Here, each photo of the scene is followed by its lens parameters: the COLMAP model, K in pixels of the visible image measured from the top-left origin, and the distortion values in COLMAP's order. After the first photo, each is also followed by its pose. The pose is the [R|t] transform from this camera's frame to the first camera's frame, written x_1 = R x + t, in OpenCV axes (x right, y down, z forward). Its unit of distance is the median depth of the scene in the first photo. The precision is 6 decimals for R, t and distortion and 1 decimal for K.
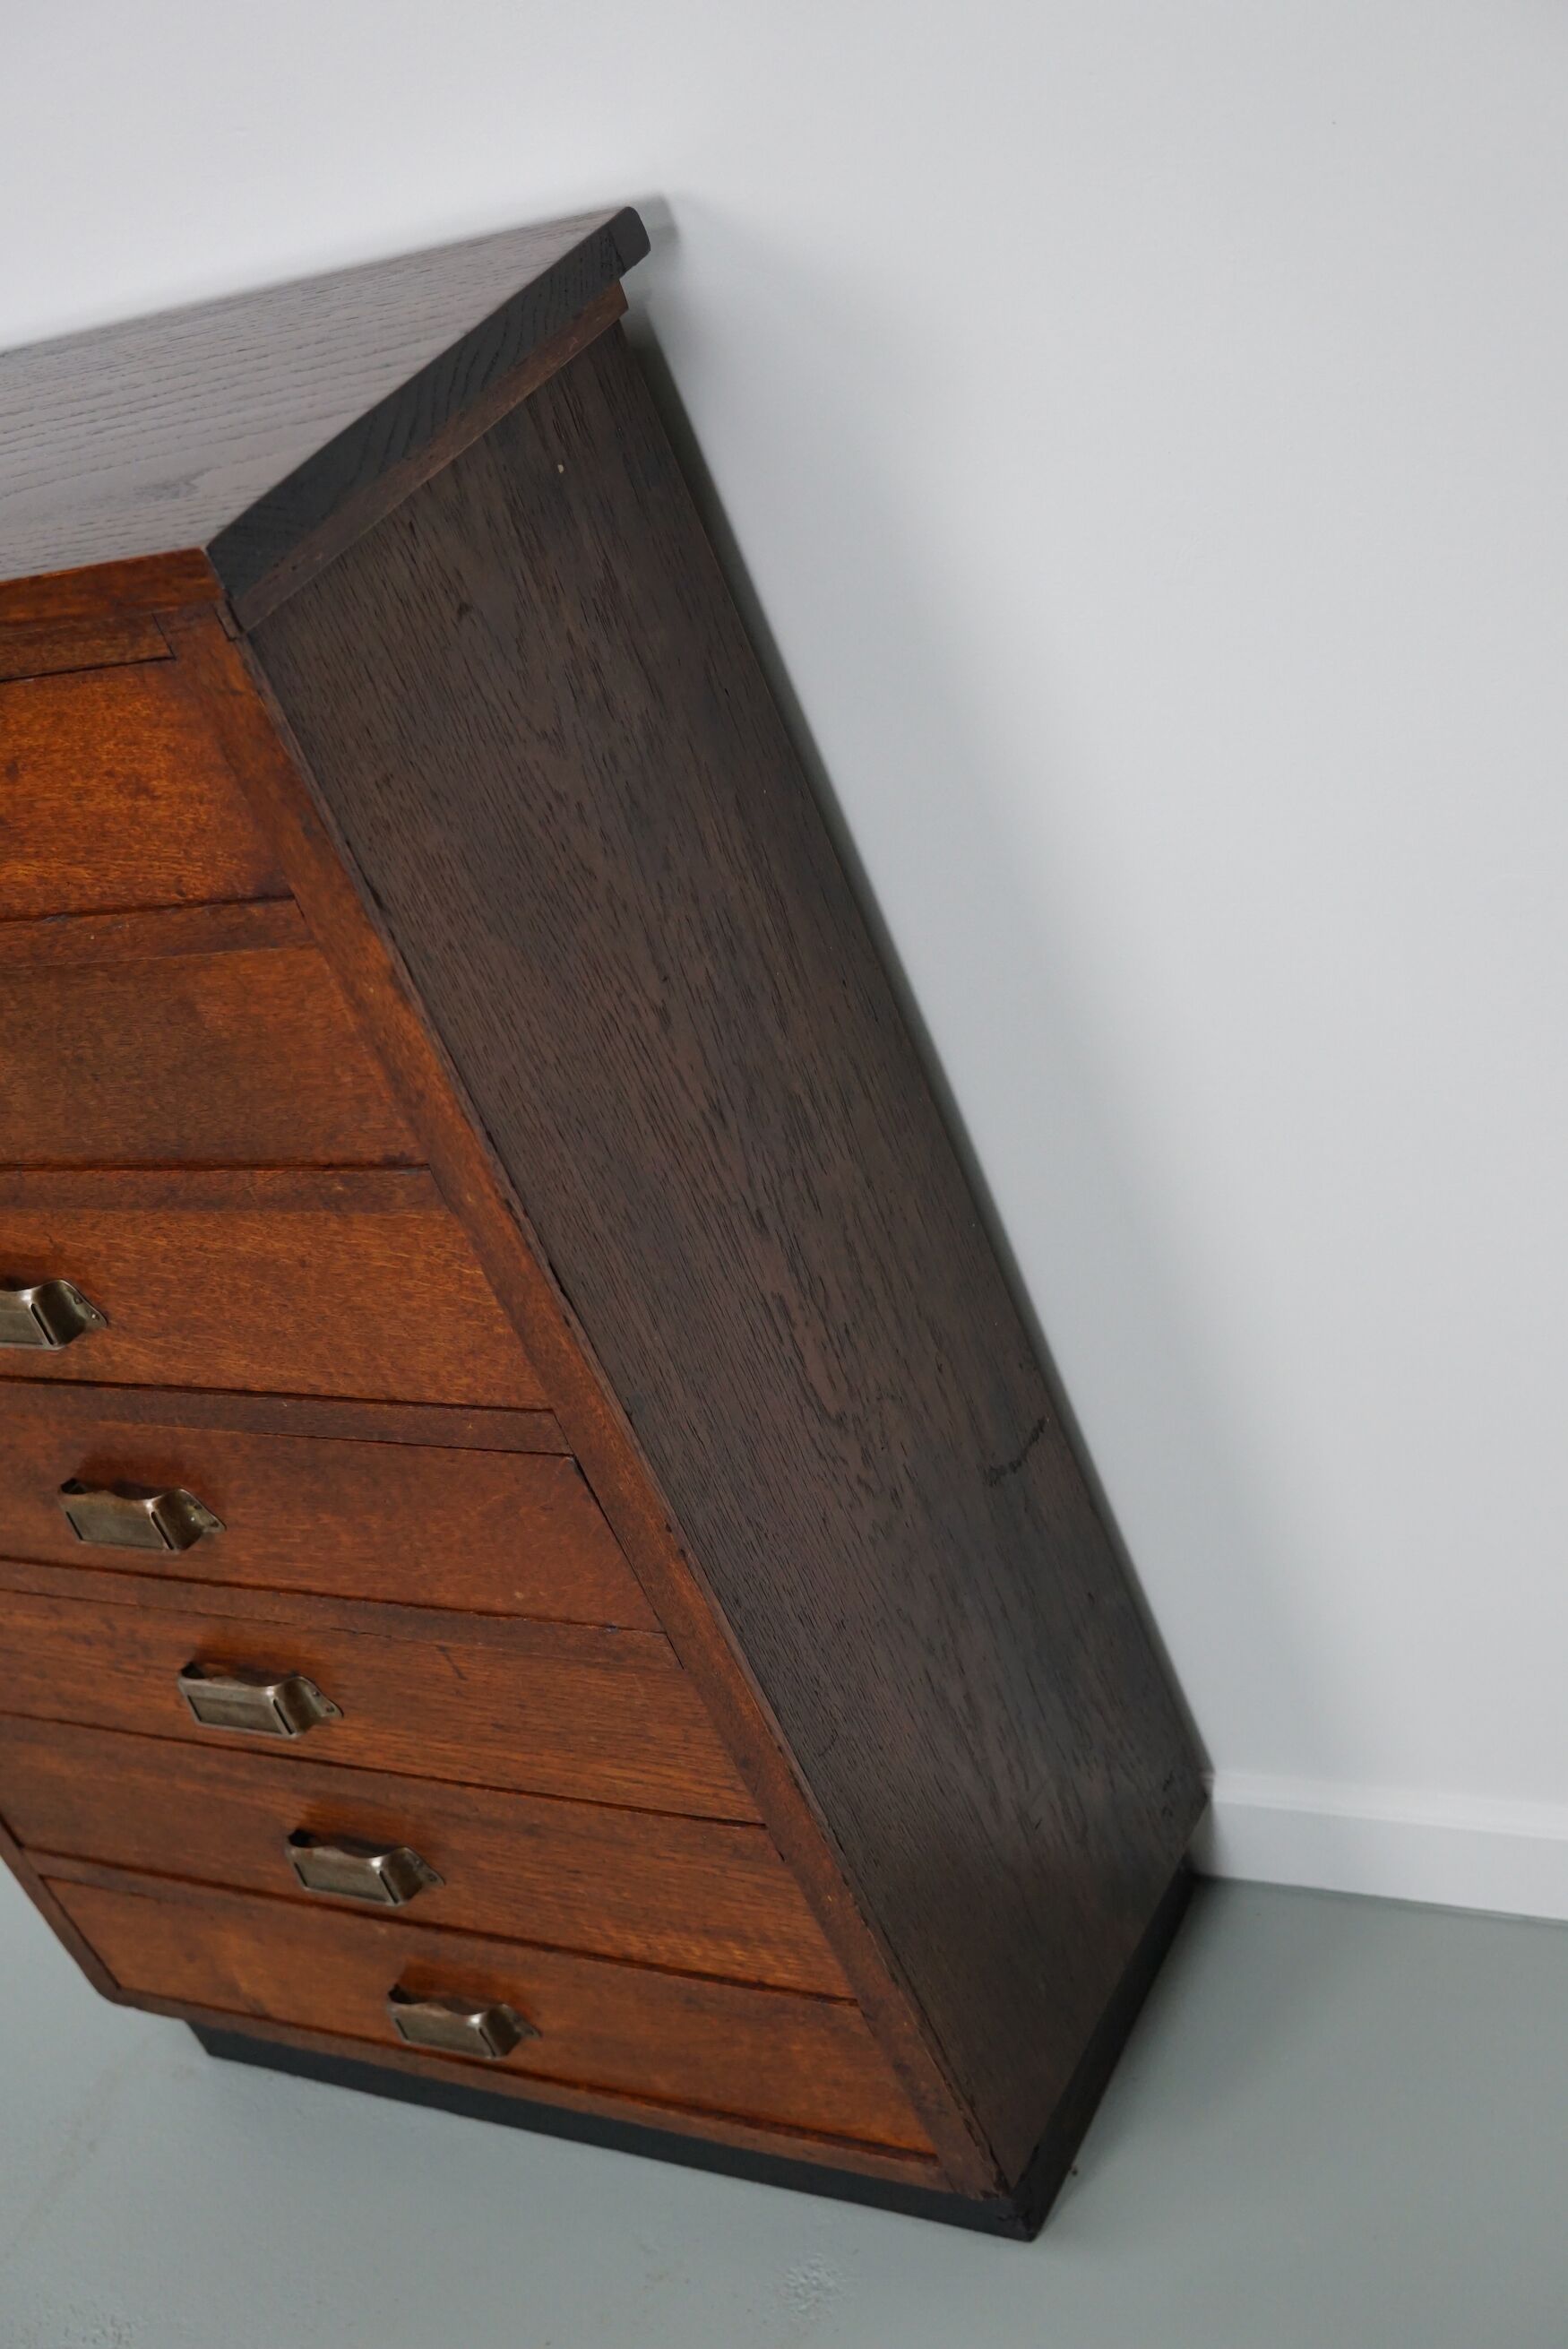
lens RADIAL K [[3030.6, 0, 795.0], [0, 3030.6, 1157.6], [0, 0, 1]] dist [-0.088910, 0.000000]
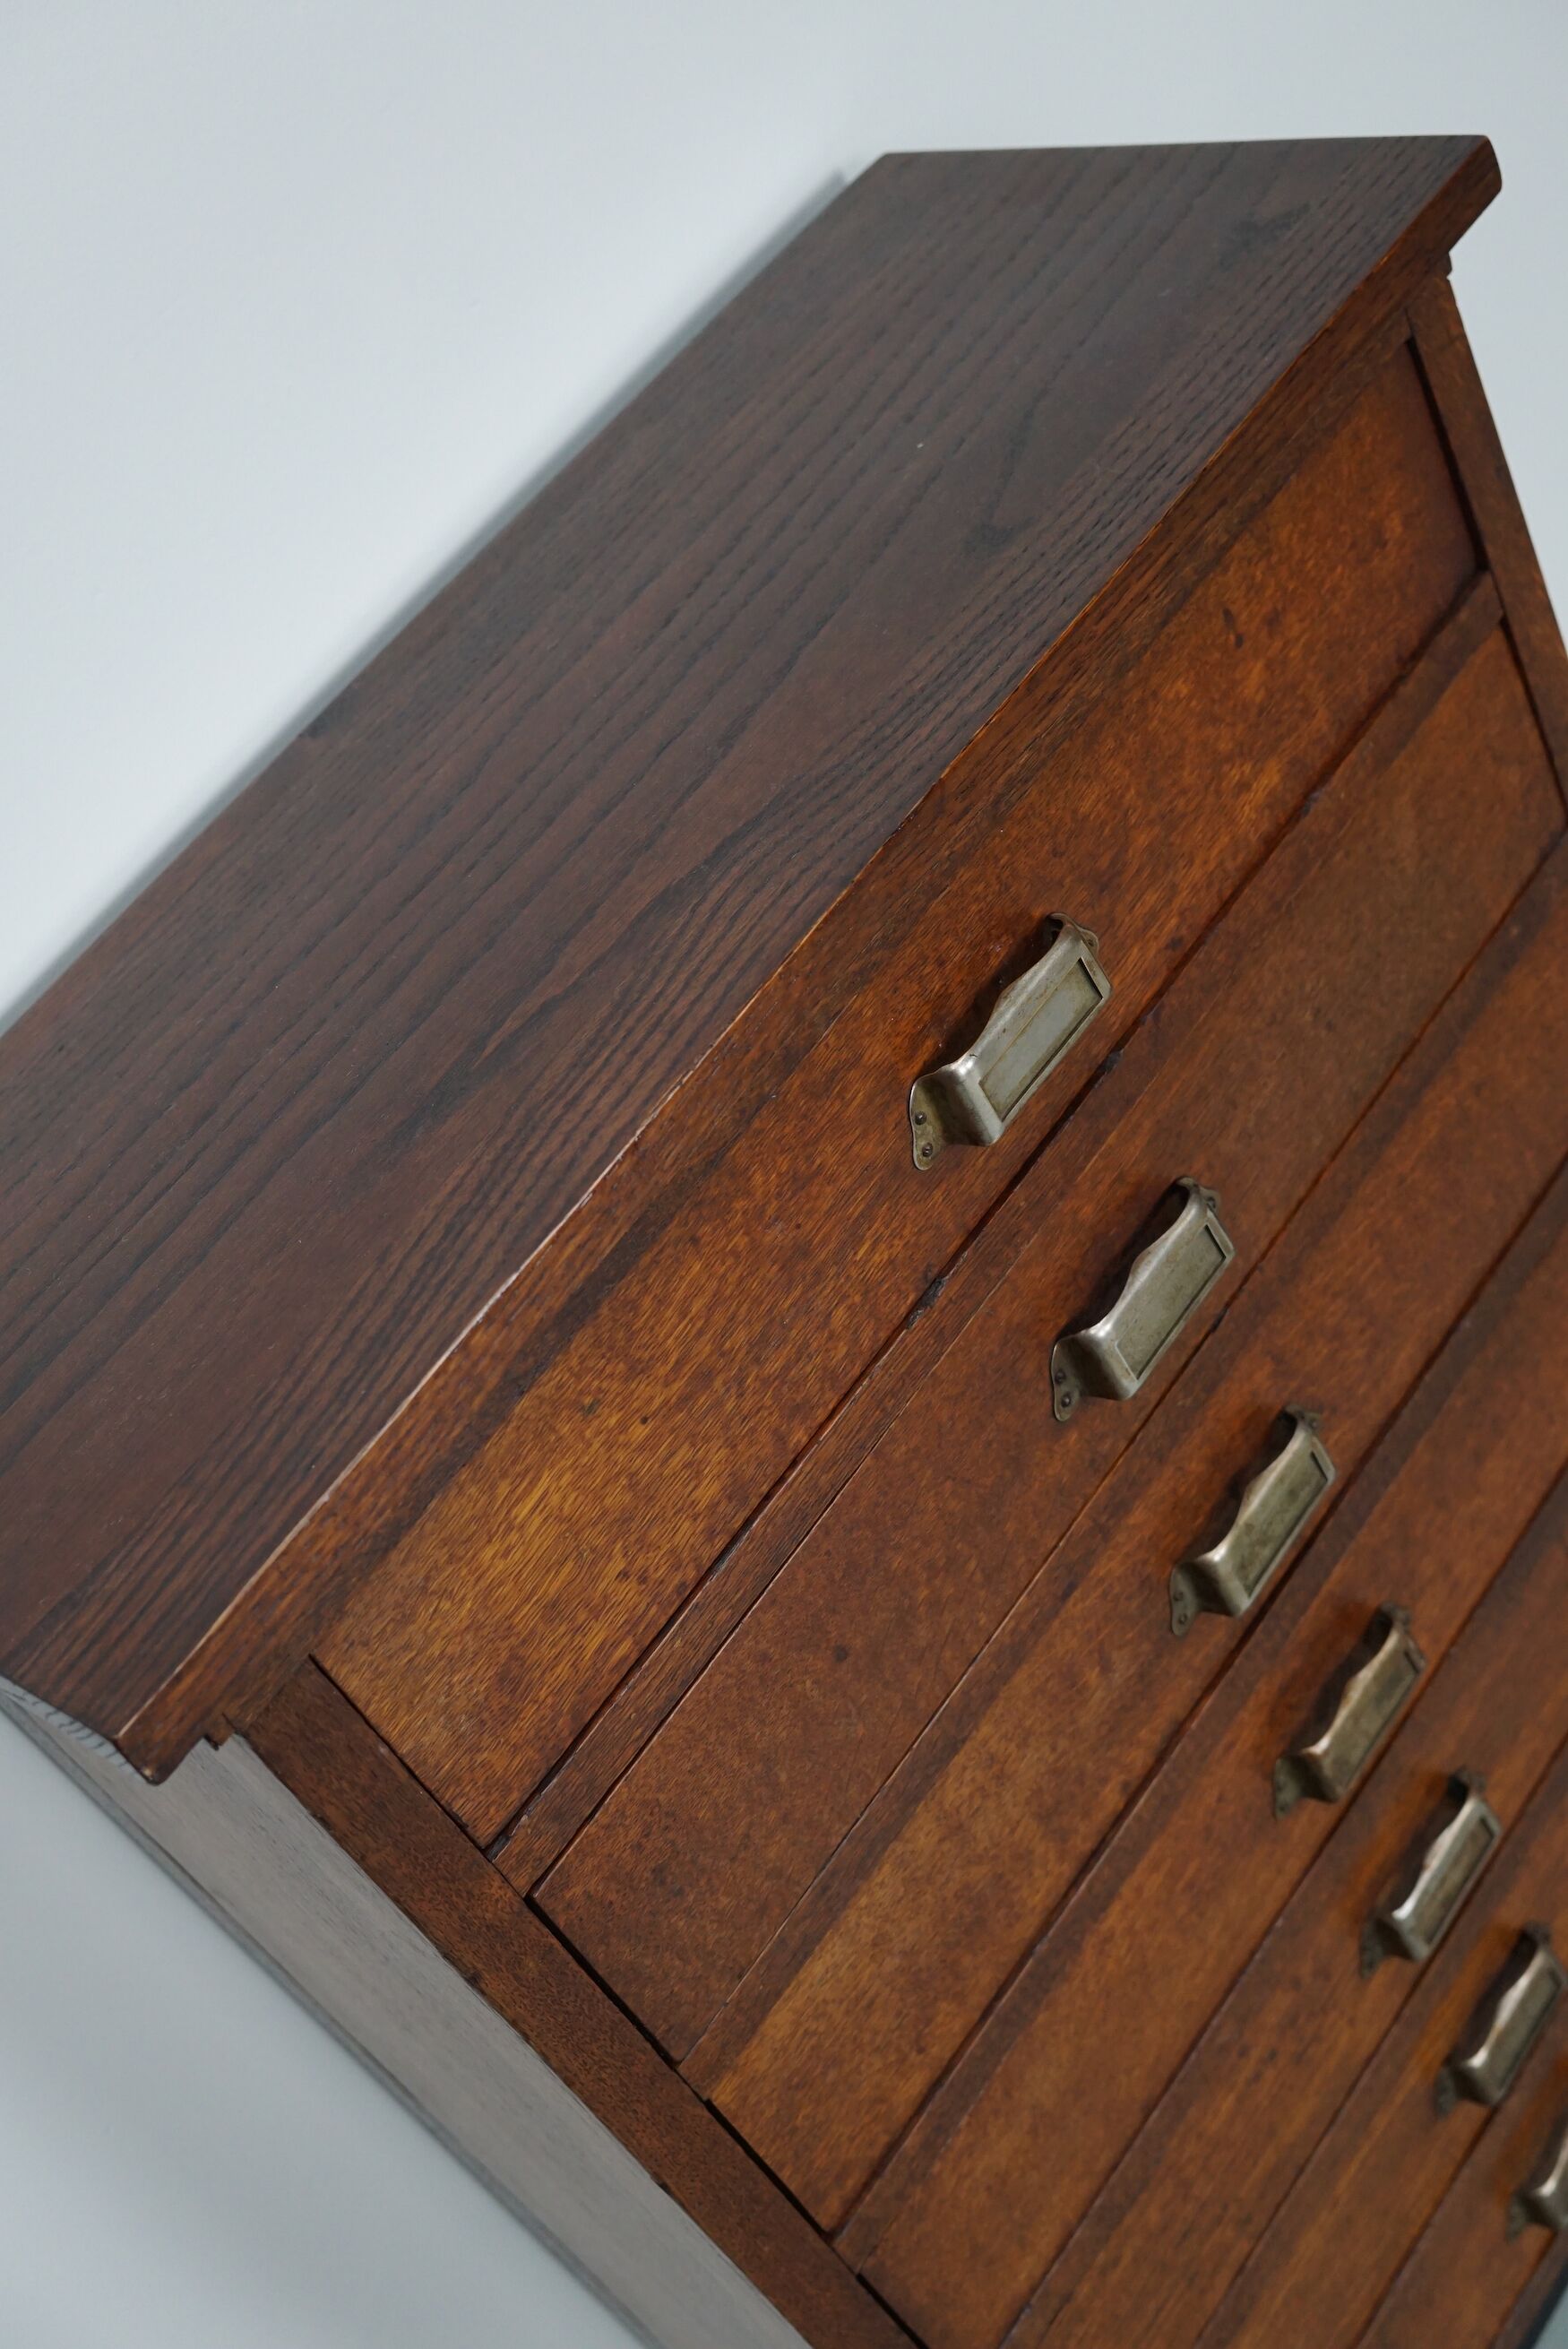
lens RADIAL K [[3030.6, 0, 803.9], [0, 3030.6, 1187.9], [0, 0, 1]] dist [-0.088910, 0.000000]
pose [[0.291062, -0.446210, 0.846274, -0.955058], [0.746186, 0.659478, 0.091081, -0.172364], [-0.598740, 0.604968, 0.524904, 0.607805]]
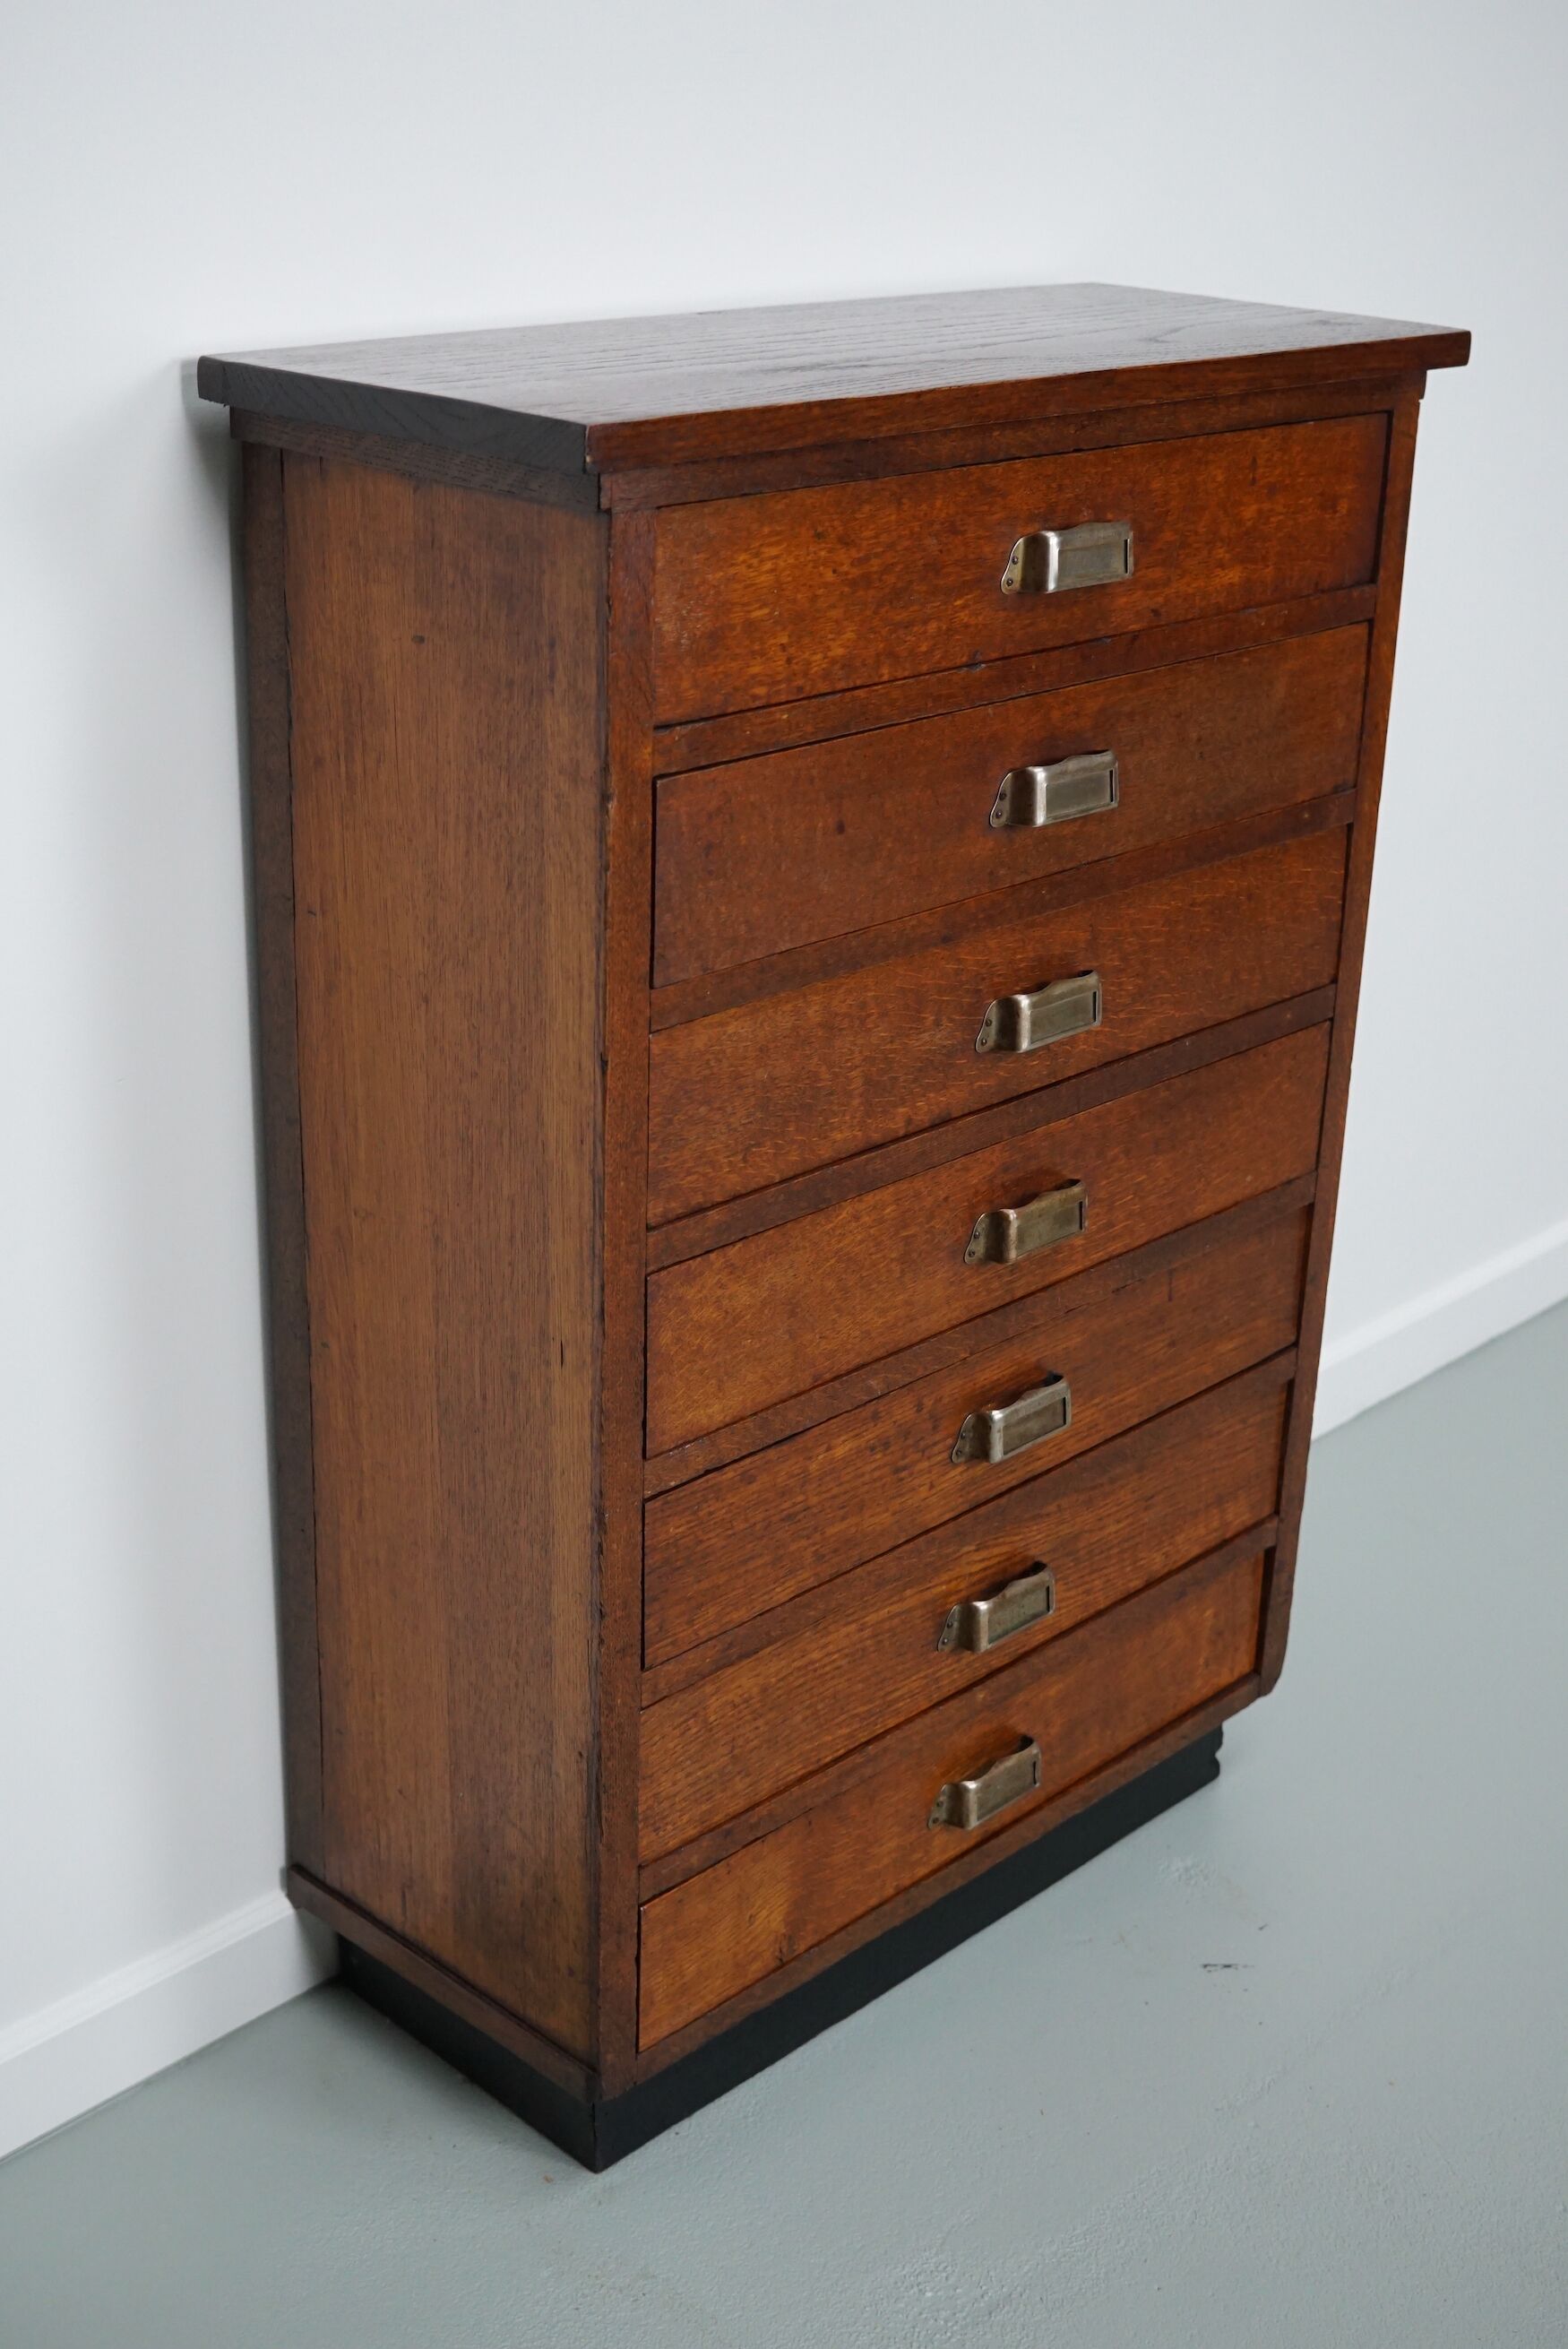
lens RADIAL K [[3030.6, 0, 797.0], [0, 3030.6, 1157.1], [0, 0, 1]] dist [-0.088910, 0.000000]
pose [[0.236599, -0.010404, 0.971552, -1.485449], [0.407477, 0.908819, -0.089499, 0.173856], [-0.882033, 0.417061, 0.219266, 0.862470]]
